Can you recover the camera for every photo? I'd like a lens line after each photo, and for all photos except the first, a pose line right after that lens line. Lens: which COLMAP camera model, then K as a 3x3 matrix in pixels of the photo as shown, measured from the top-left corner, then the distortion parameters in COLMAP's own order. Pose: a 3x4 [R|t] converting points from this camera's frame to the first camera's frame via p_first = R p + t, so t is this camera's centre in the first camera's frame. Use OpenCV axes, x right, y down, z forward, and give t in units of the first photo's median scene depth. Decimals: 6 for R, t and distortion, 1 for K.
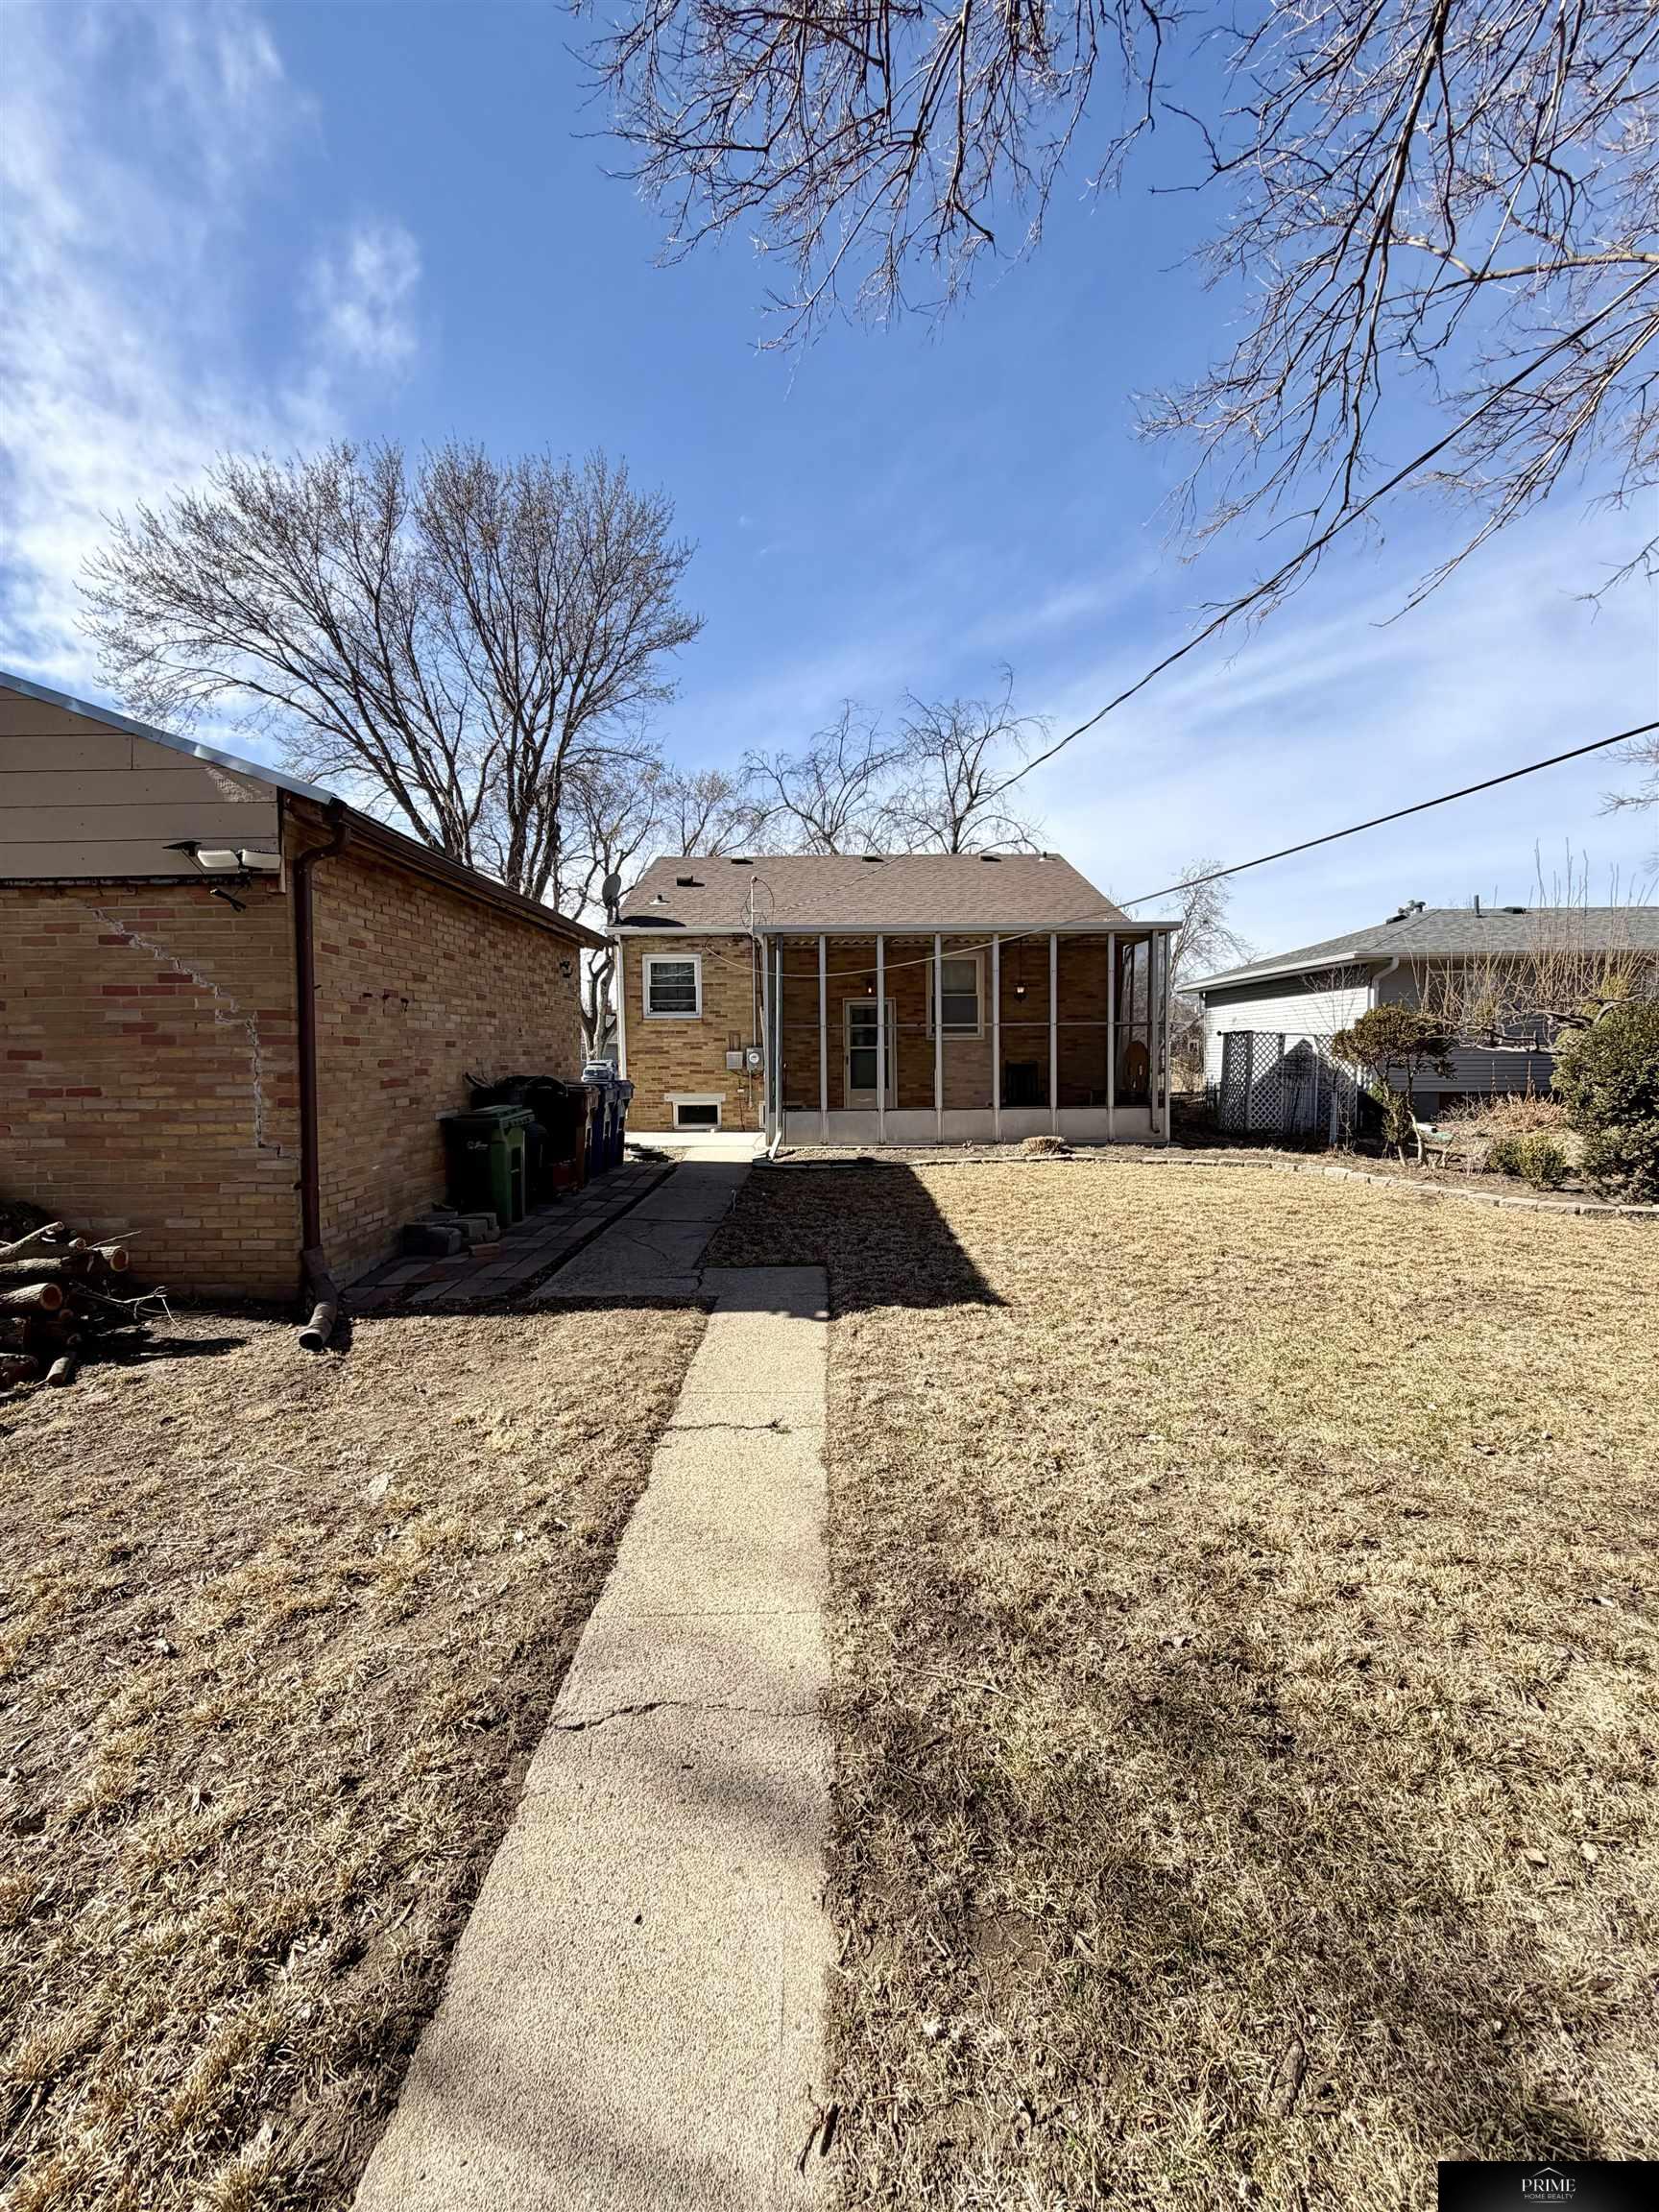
lens RADIAL K [[881.2, 0, 828.2], [0, 881.2, 1099.5], [0, 0, 1]] dist [-0.000774, 0.000768]
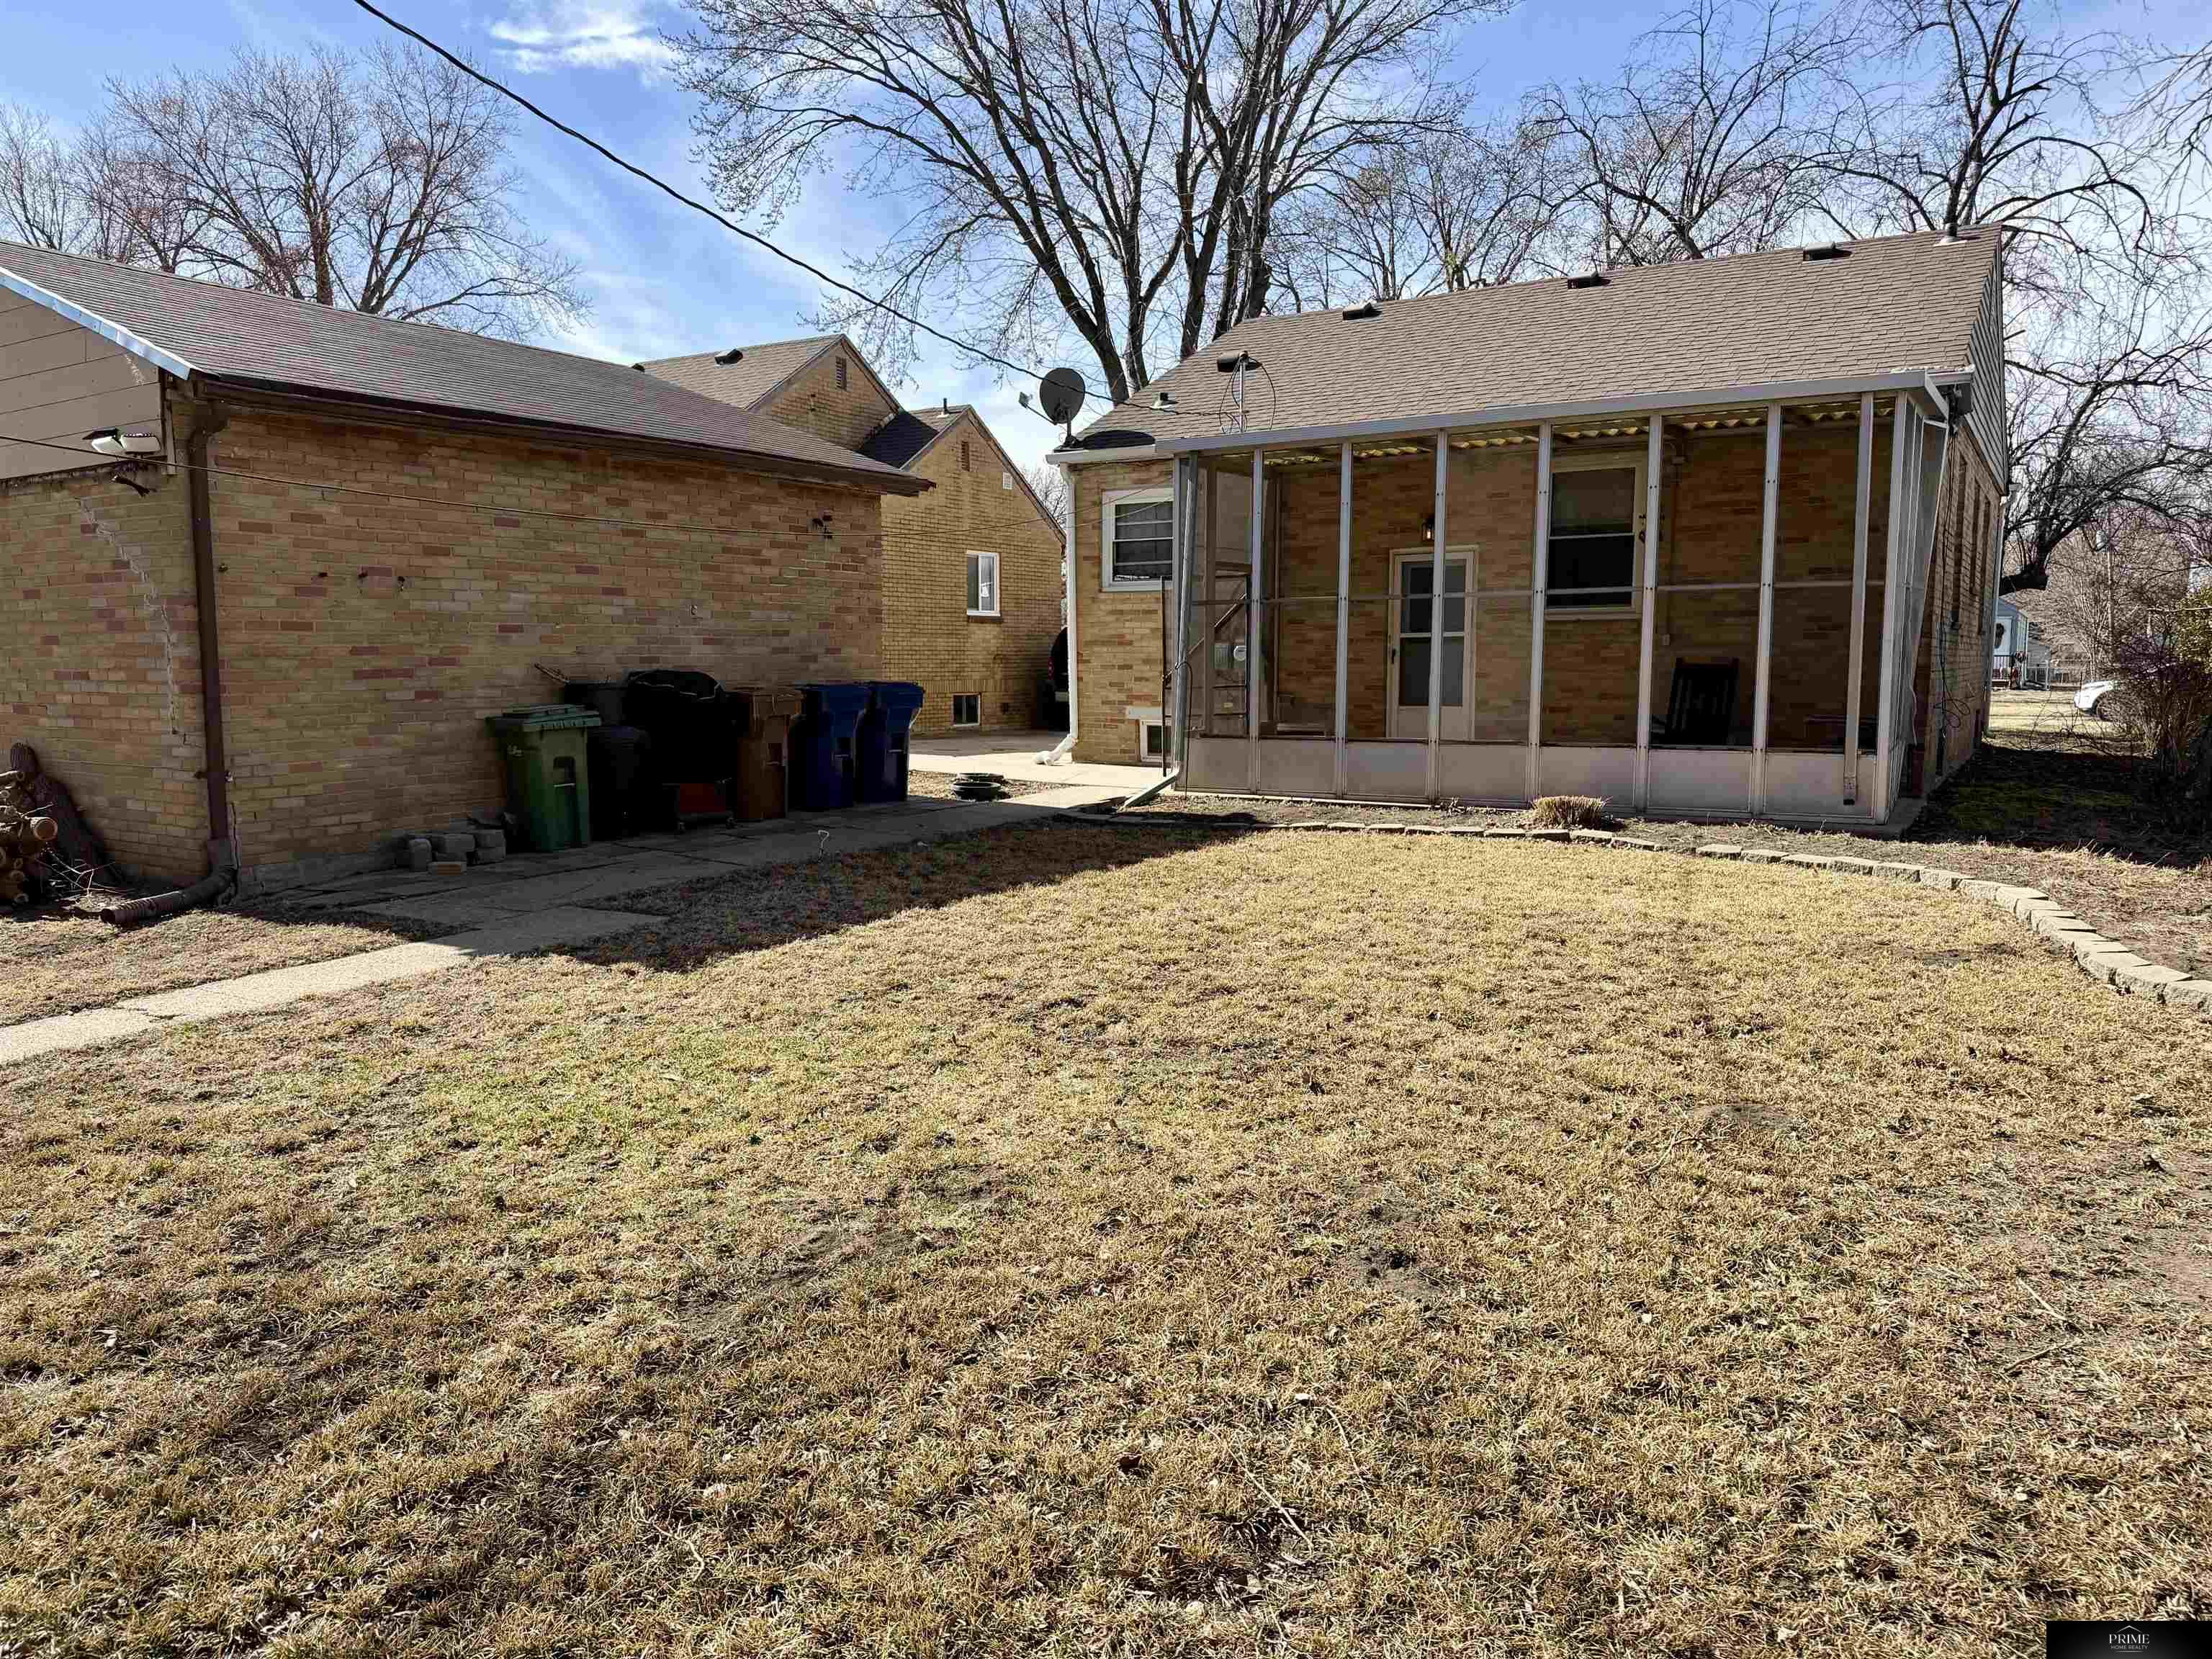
lens RADIAL K [[1545.1, 0, 1096.5], [0, 1545.1, 830.0], [0, 0, 1]] dist [0.024523, -0.014453]
pose [[0.854534, 0.064198, -0.515412, 0.507884], [-0.030270, 0.996801, 0.073971, 0.000533], [0.518512, -0.047609, 0.853744, 0.014138]]
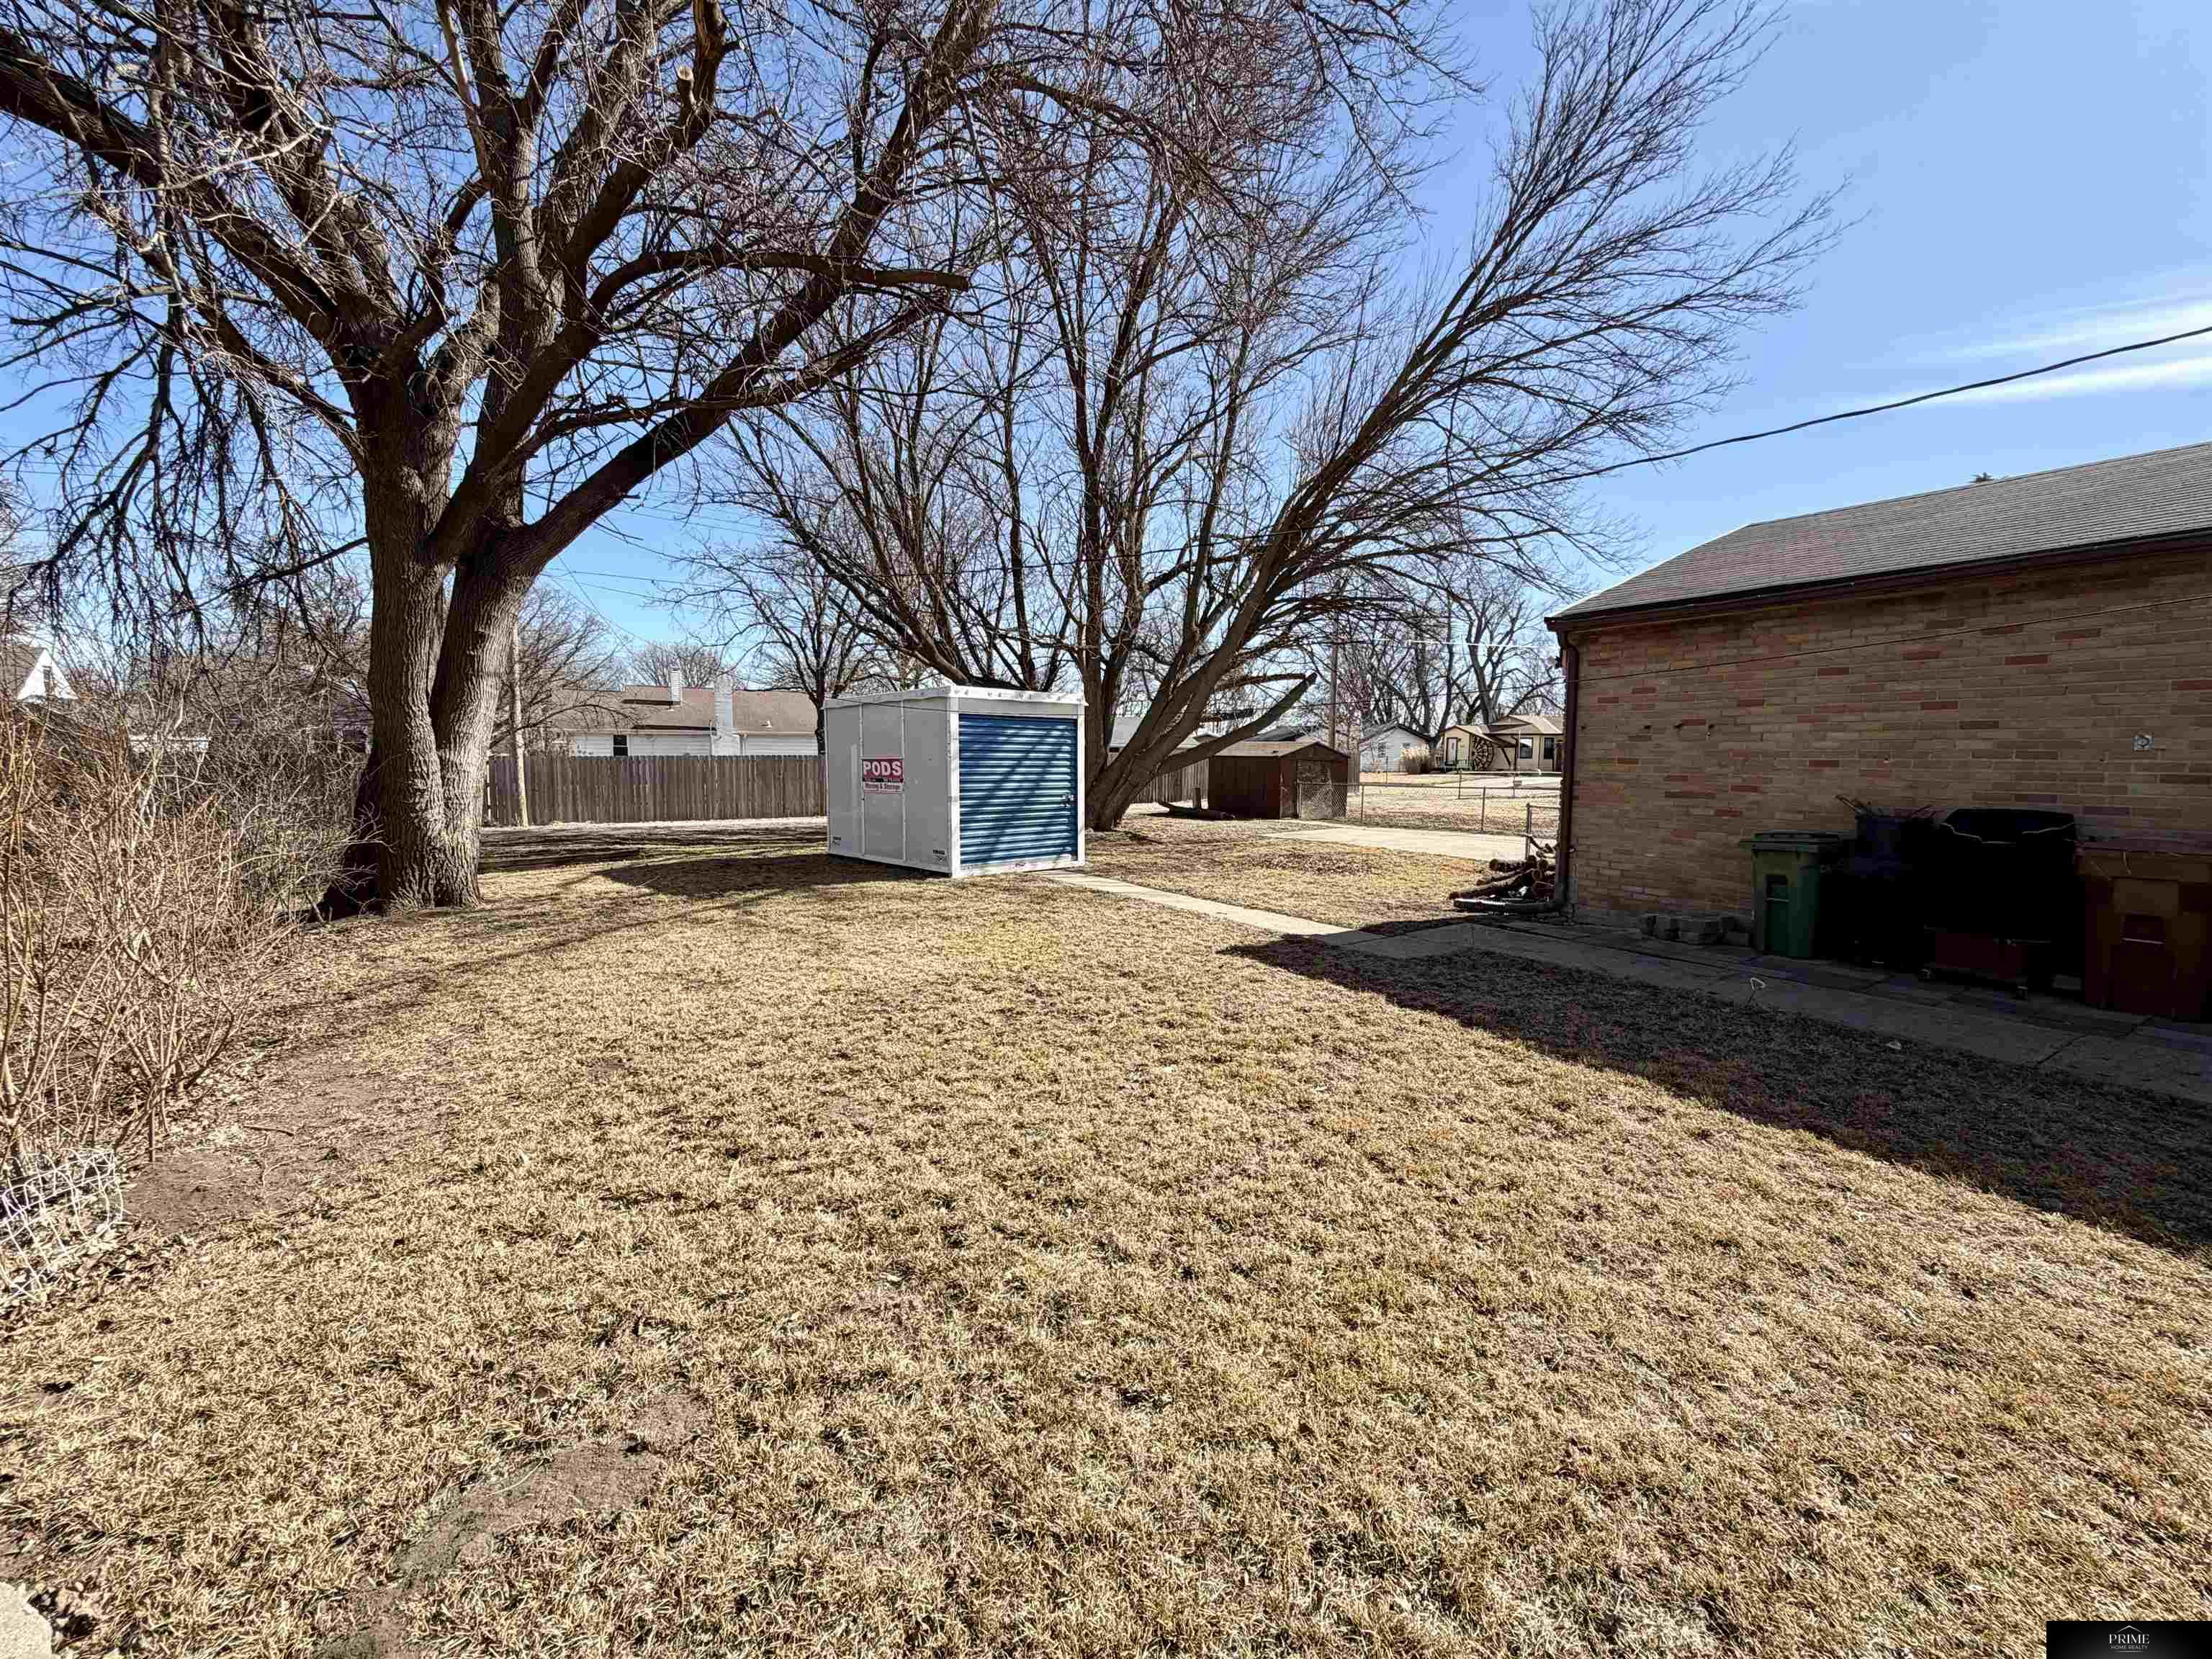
lens RADIAL K [[881.2, 0, 1104.3], [0, 881.2, 822.0], [0, 0, 1]] dist [-0.000774, 0.000768]
pose [[-0.852298, 0.047733, -0.520874, 0.460948], [-0.023754, 0.991268, 0.129707, -0.067346], [0.522517, 0.122922, -0.843722, 0.889769]]
